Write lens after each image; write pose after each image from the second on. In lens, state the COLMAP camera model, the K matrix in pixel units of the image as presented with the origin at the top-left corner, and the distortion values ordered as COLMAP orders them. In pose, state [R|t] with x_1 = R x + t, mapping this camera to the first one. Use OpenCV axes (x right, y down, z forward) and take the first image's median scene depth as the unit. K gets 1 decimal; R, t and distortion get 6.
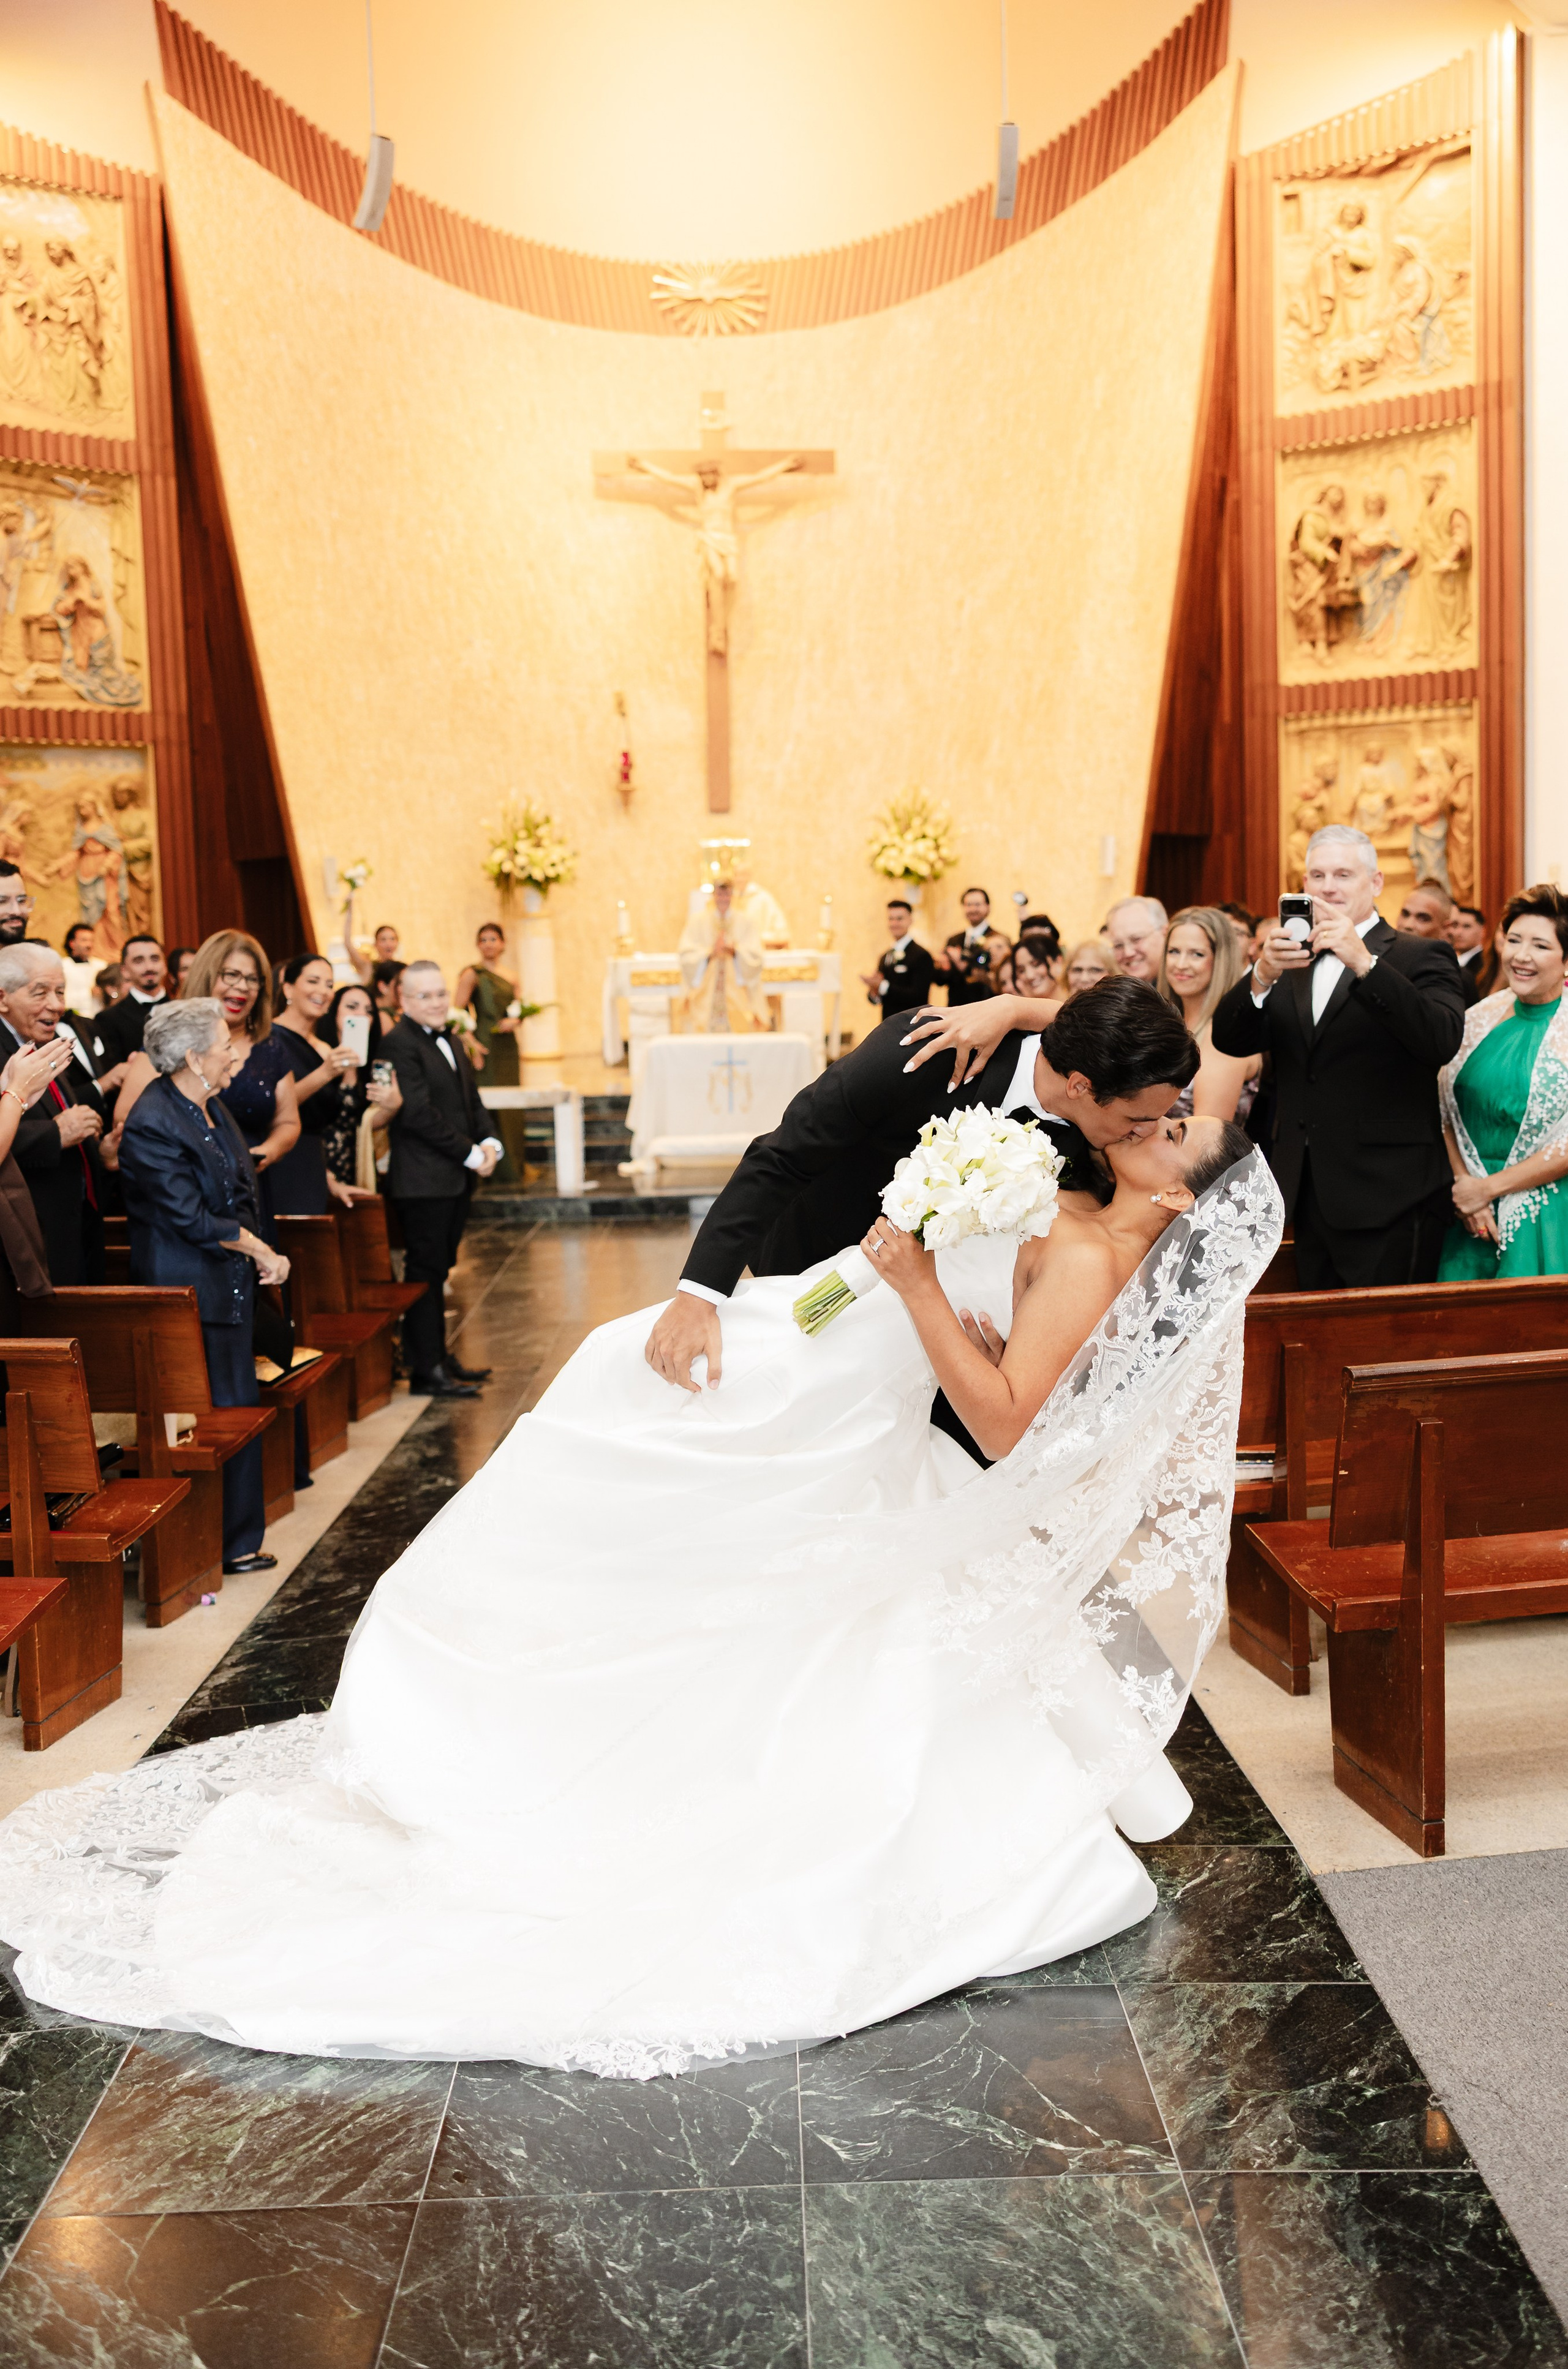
lens RADIAL K [[2045.0, 0, 812.6], [0, 2045.0, 1098.5], [0, 0, 1]] dist [-0.013736, 0.032363]
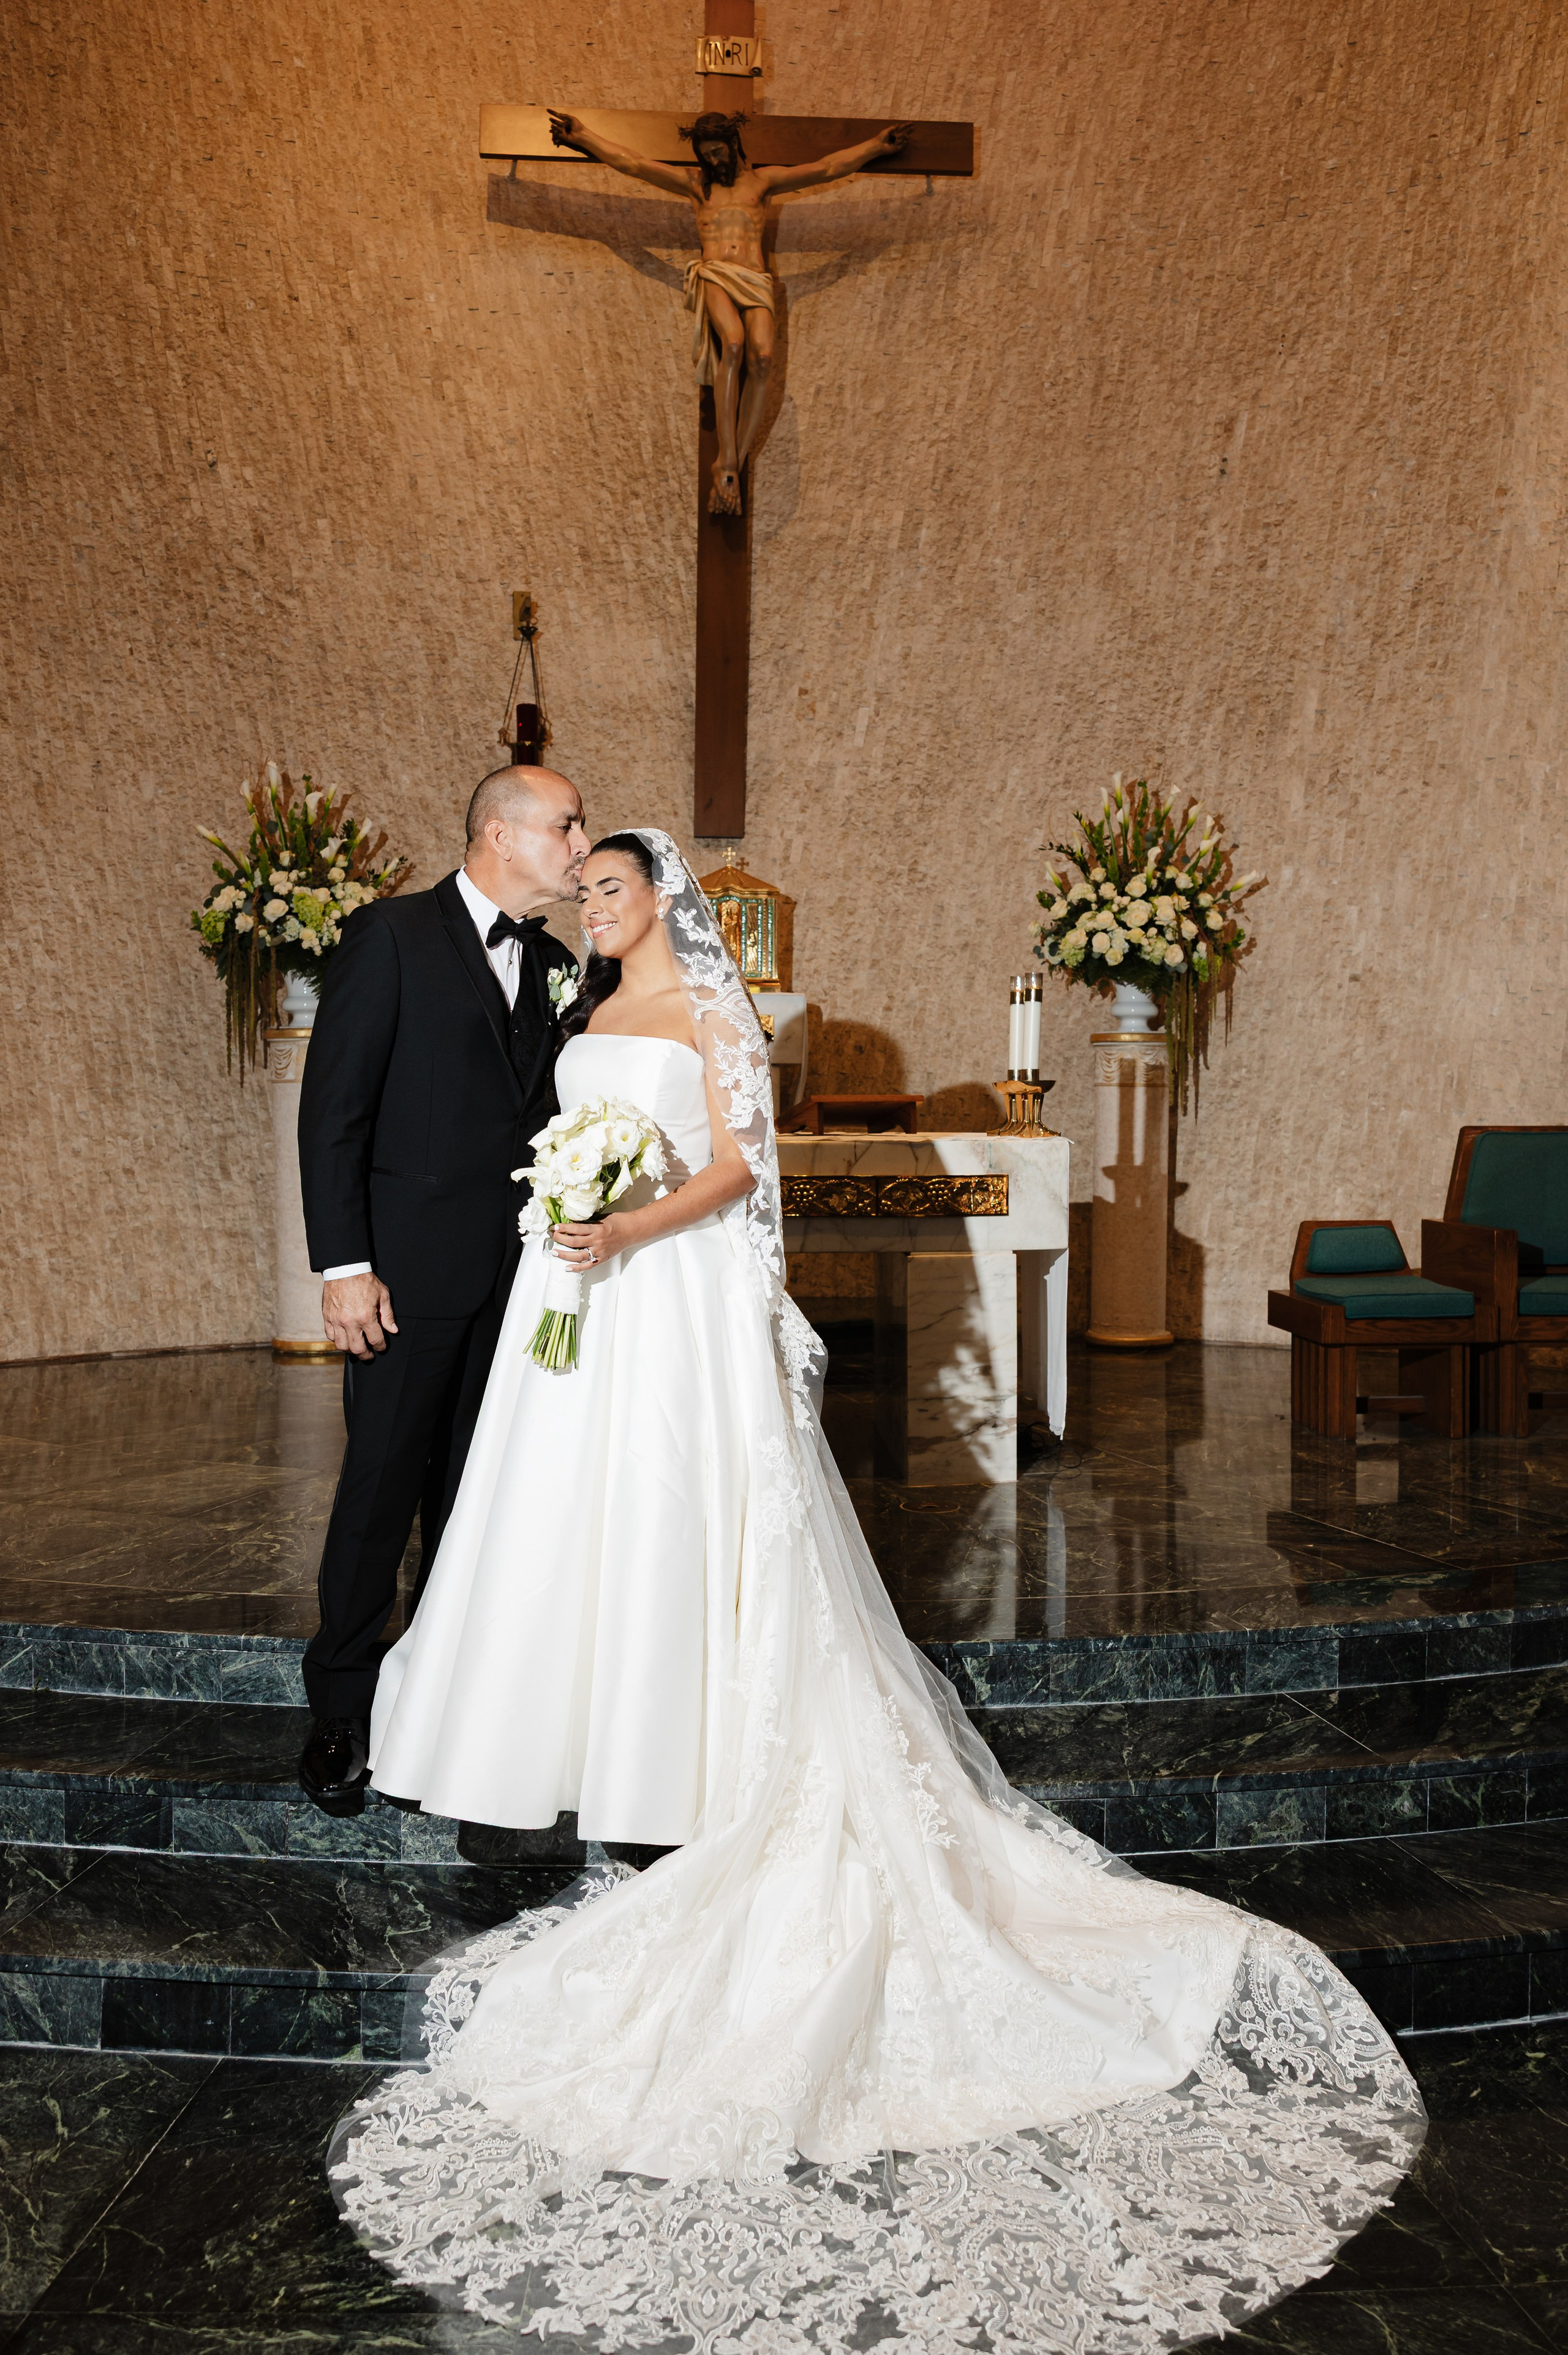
lens RADIAL K [[1966.3, 0, 779.1], [0, 1966.3, 1125.5], [0, 0, 1]] dist [0.007839, -0.003890]
pose [[0.999636, 0.026964, 0.001238, -0.031415], [-0.026803, 0.997003, -0.072574, -0.040740], [-0.003191, 0.072515, 0.997362, 0.565622]]
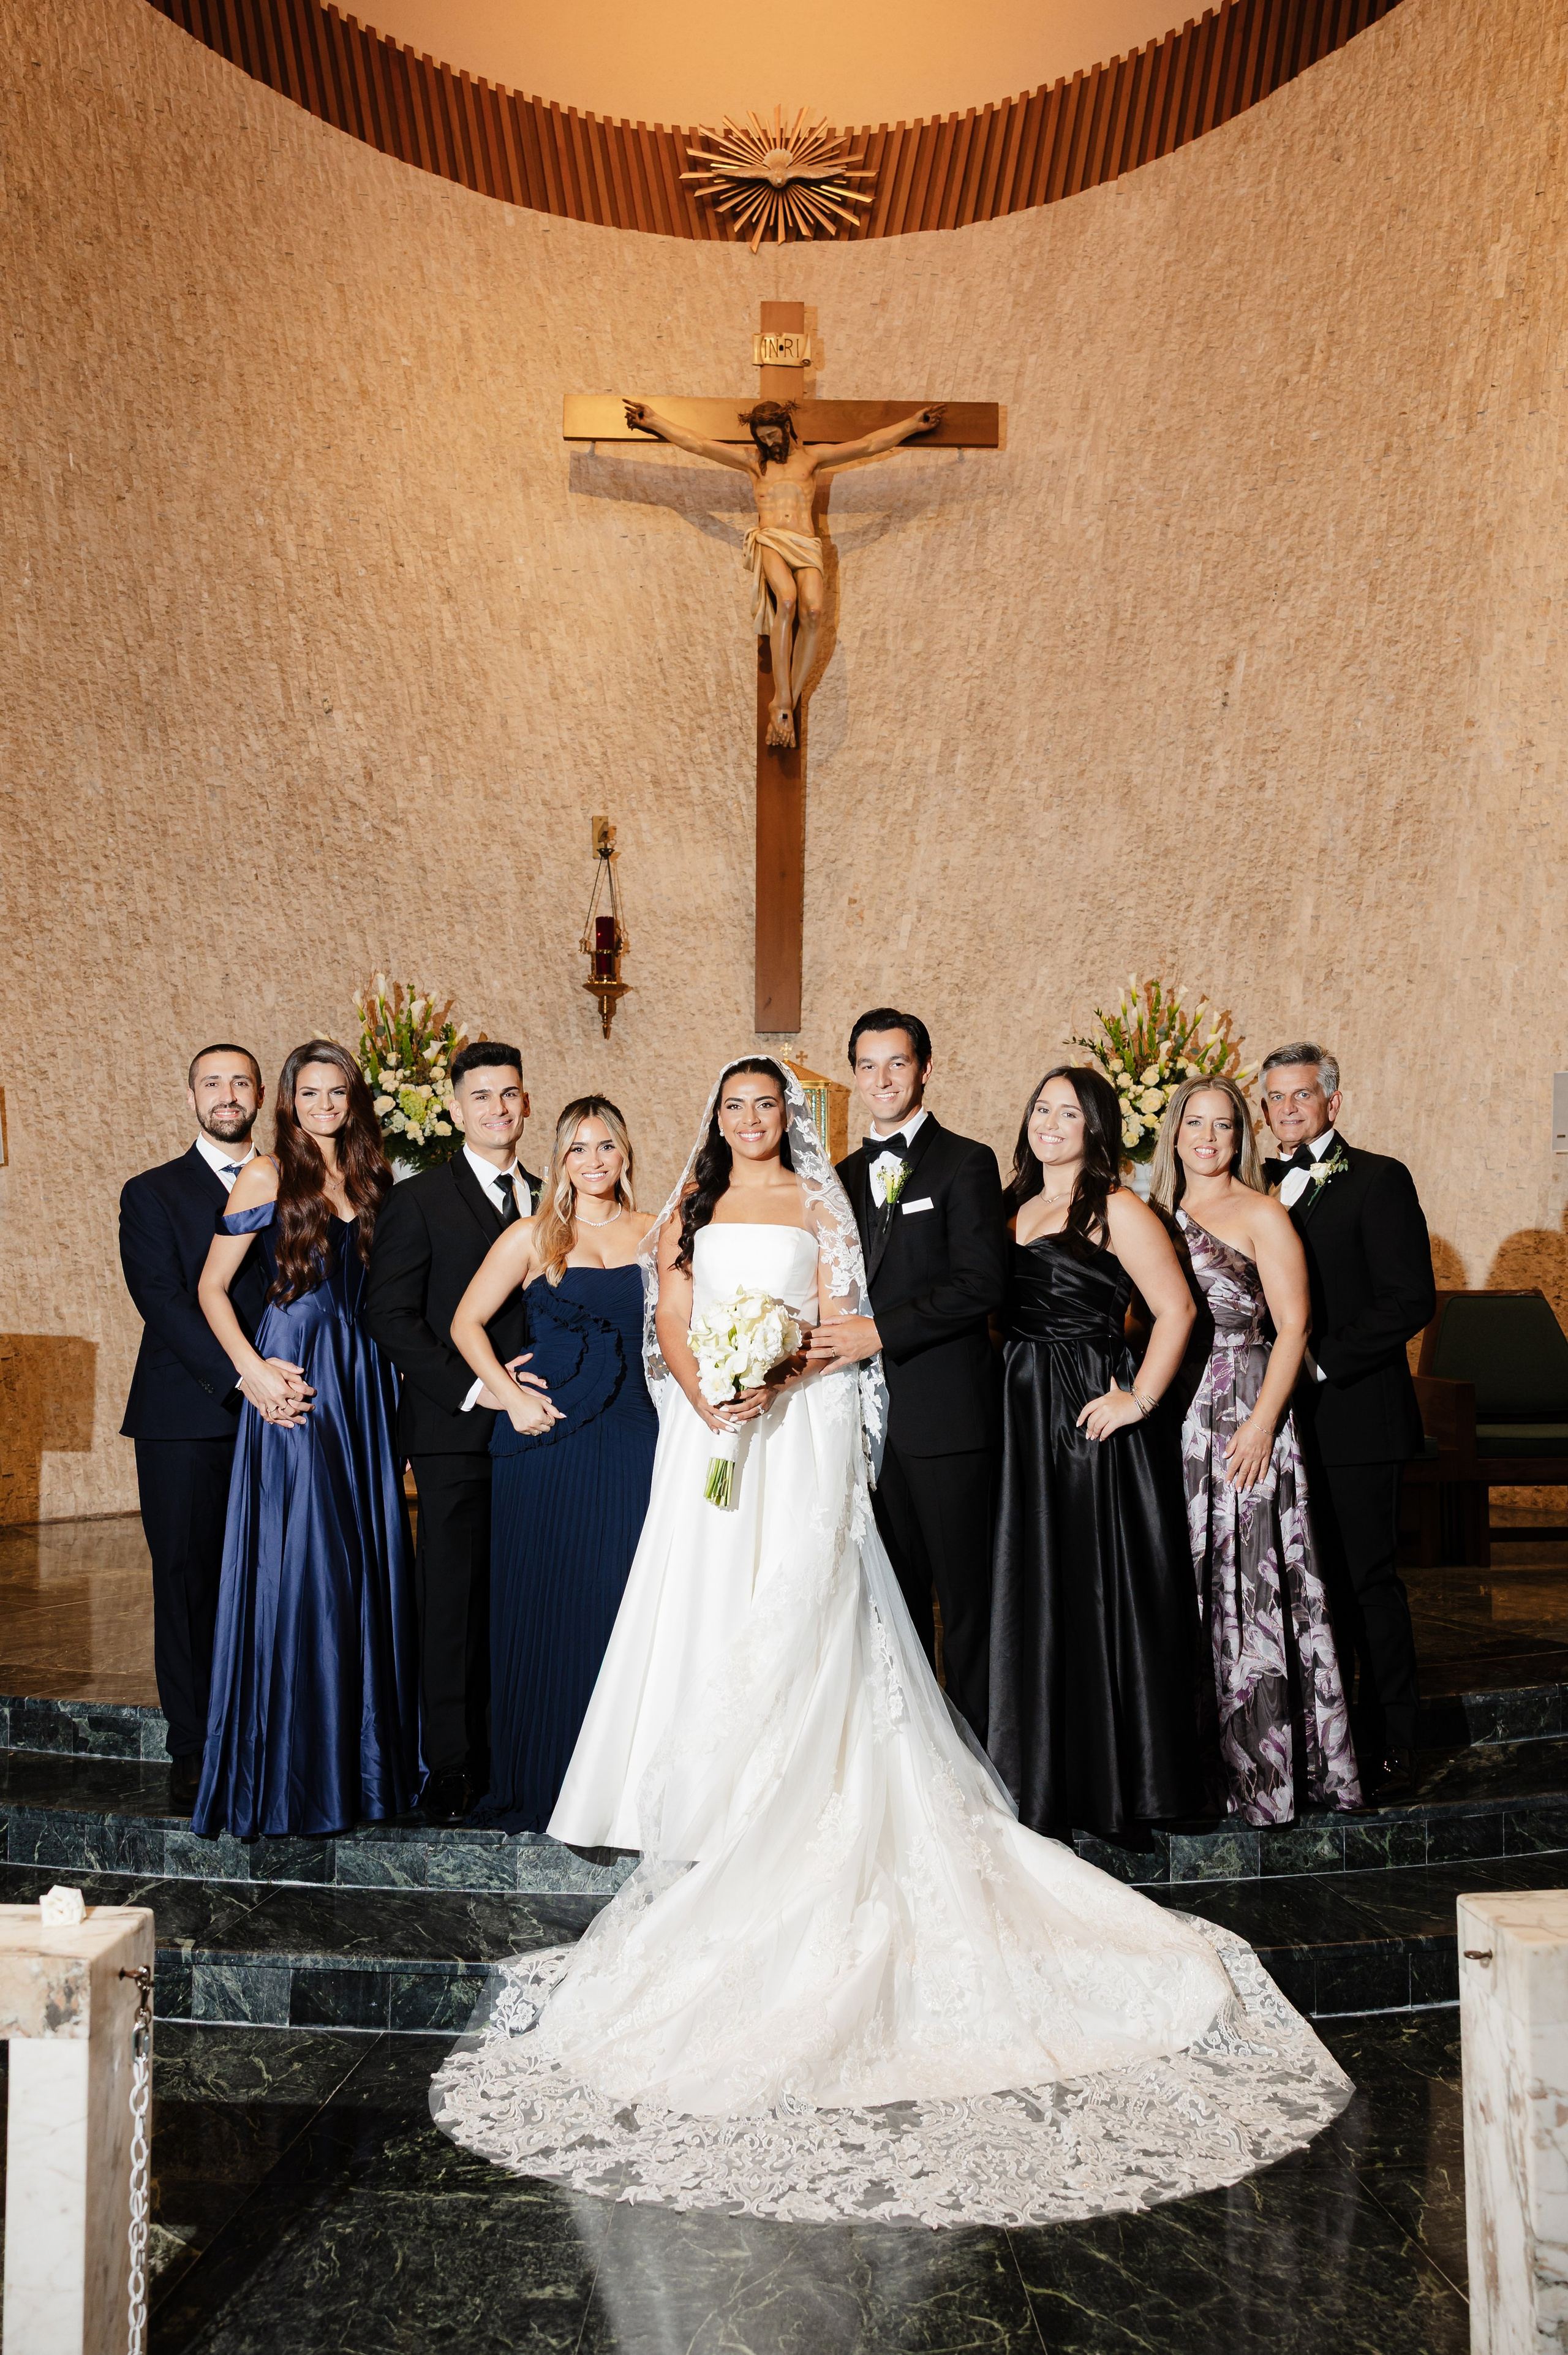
lens RADIAL K [[1966.3, 0, 805.6], [0, 1966.3, 1146.5], [0, 0, 1]] dist [0.007839, -0.003890]
pose [[0.999600, 0.018095, -0.021713, -0.027527], [-0.021010, 0.989560, -0.142581, -0.038883], [0.018906, 0.142980, 0.989545, 0.515516]]
